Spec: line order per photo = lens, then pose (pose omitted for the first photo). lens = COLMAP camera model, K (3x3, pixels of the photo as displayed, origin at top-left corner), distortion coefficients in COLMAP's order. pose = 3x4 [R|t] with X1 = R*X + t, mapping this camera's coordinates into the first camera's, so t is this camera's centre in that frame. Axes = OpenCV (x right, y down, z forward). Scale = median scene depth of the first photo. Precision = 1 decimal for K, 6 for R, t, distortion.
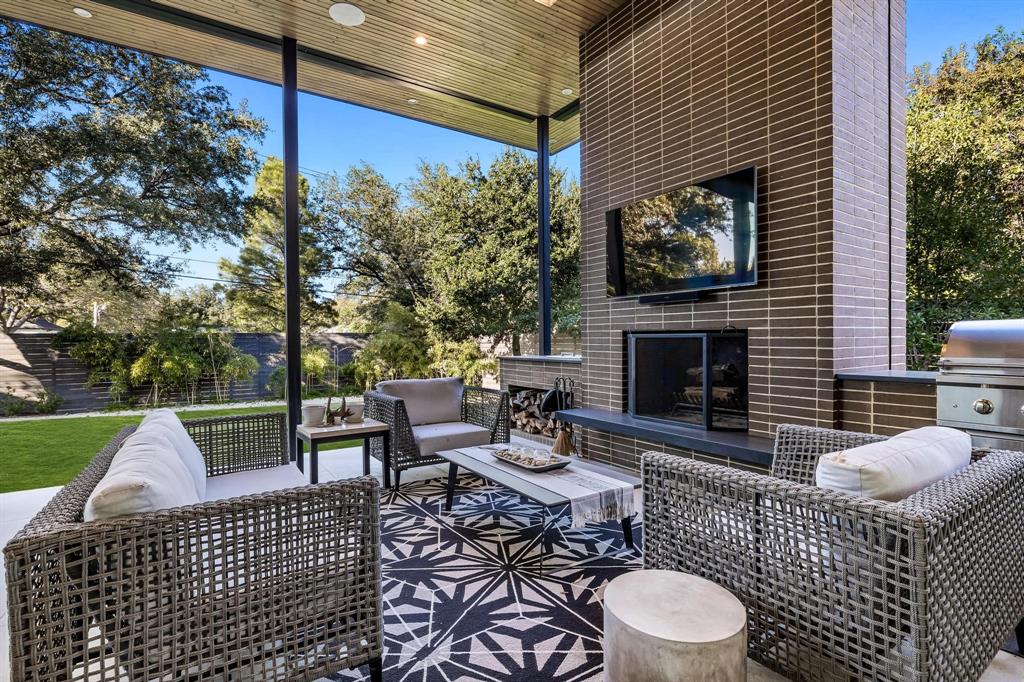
lens RADIAL K [[479.5, 0, 510.8], [0, 479.5, 343.3], [0, 0, 1]] dist [-0.004604, -0.000180]
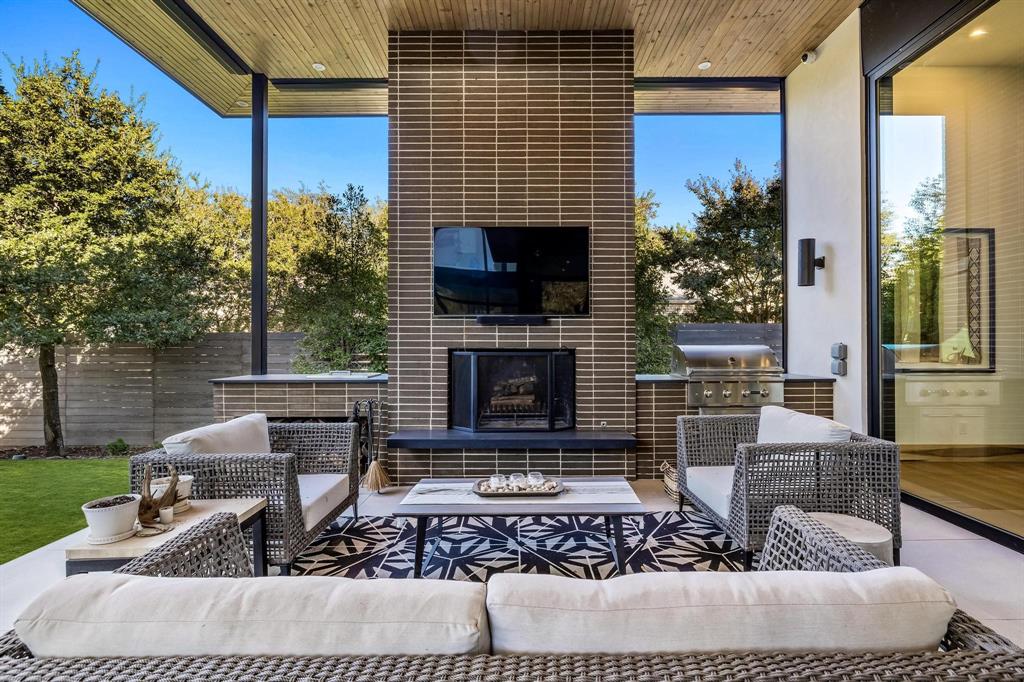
lens RADIAL K [[479.5, 0, 515.6], [0, 479.5, 337.1], [0, 0, 1]] dist [-0.004604, -0.000180]
pose [[0.560511, 0.018072, 0.827950, -0.650100], [0.004704, 0.999676, -0.025006, -0.028438], [-0.828134, 0.017911, 0.560244, 0.391924]]
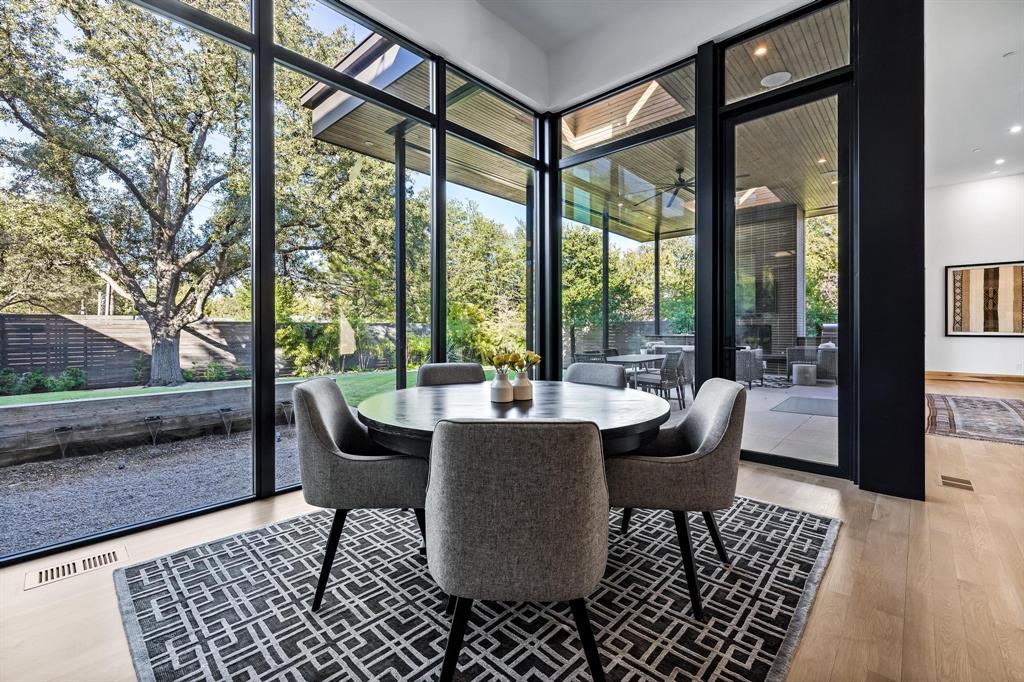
lens RADIAL K [[435.4, 0, 504.2], [0, 435.4, 327.7], [0, 0, 1]] dist [-0.002637, 0.000260]
pose [[0.976151, 0.011243, 0.216800, -2.092763], [-0.006996, 0.999769, -0.020344, 0.063565], [-0.216979, 0.018342, 0.976004, -1.671023]]
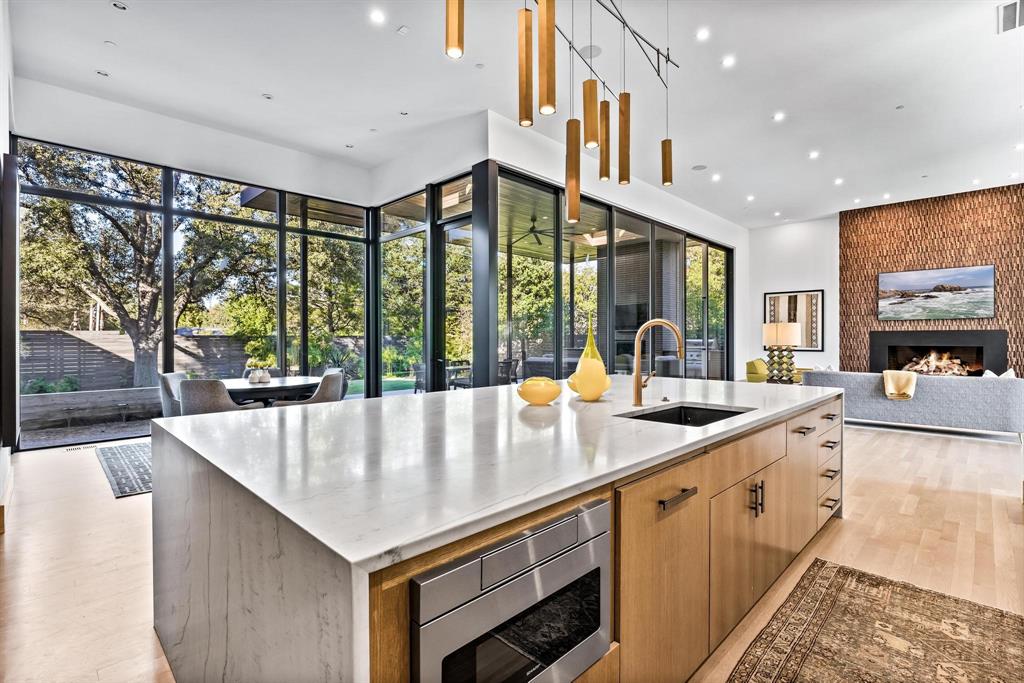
lens RADIAL K [[479.5, 0, 508.5], [0, 479.5, 337.6], [0, 0, 1]] dist [-0.004604, -0.000180]
pose [[0.982693, 0.010191, 0.184962, -1.412775], [-0.007019, 0.999817, -0.017793, 0.025917], [-0.185110, 0.016187, 0.982585, -2.815896]]
